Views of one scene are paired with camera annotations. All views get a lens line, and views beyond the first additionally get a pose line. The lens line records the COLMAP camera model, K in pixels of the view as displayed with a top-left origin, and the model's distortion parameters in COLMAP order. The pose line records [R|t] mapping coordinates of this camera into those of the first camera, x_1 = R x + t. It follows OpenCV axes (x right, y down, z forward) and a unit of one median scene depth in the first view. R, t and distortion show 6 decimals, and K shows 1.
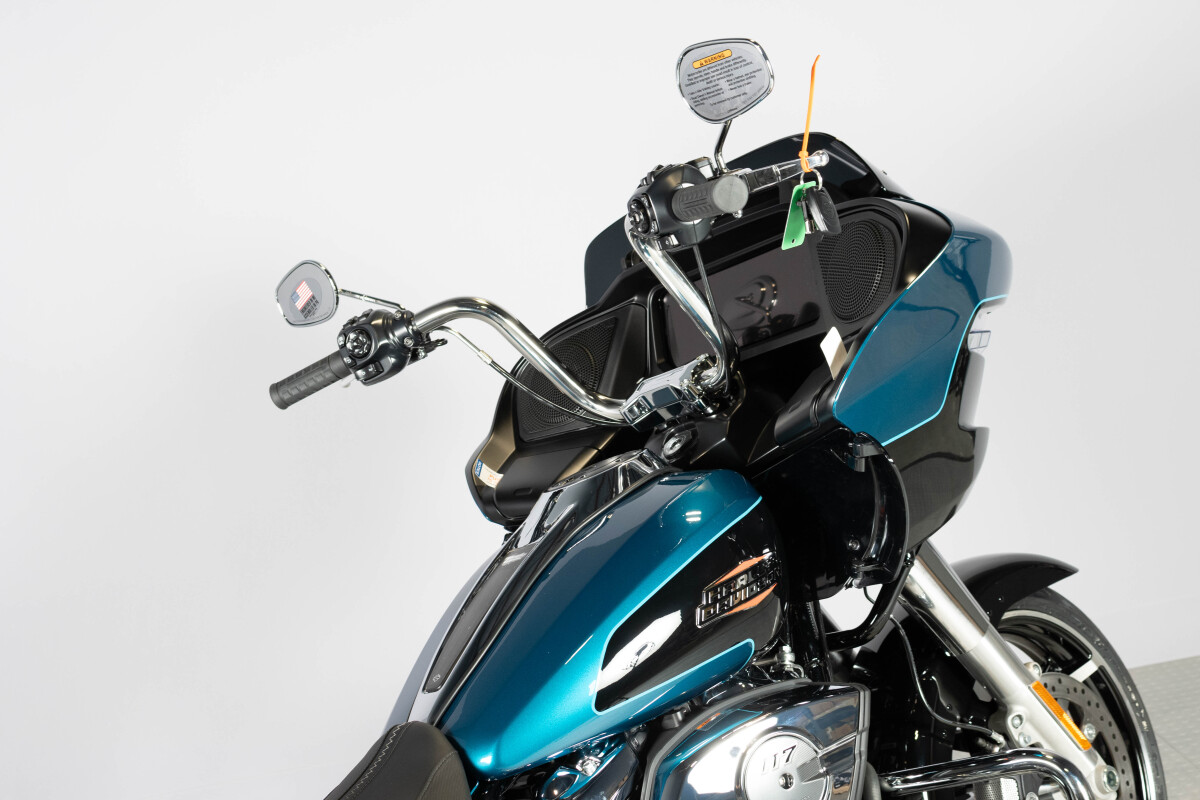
lens RADIAL K [[1869.4, 0, 600.0], [0, 1869.4, 400.0], [0, 0, 1]] dist [0.027453, 0.029011]
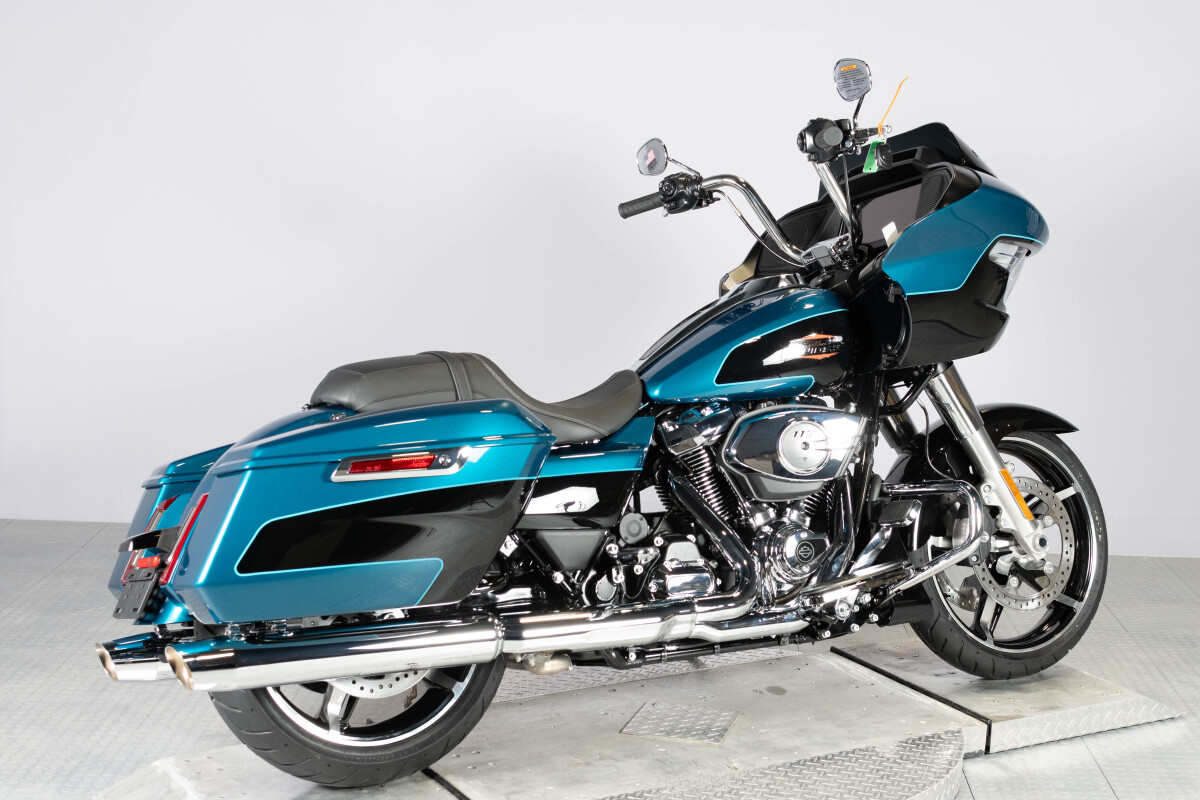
lens RADIAL K [[2069.8, 0, 562.4], [0, 2069.8, 398.2], [0, 0, 1]] dist [0.004288, 0.173605]
pose [[0.934635, 0.235594, -0.266371, 0.337908], [-0.232112, 0.971650, 0.044955, 0.095871], [0.269410, 0.019811, 0.962822, -0.888907]]
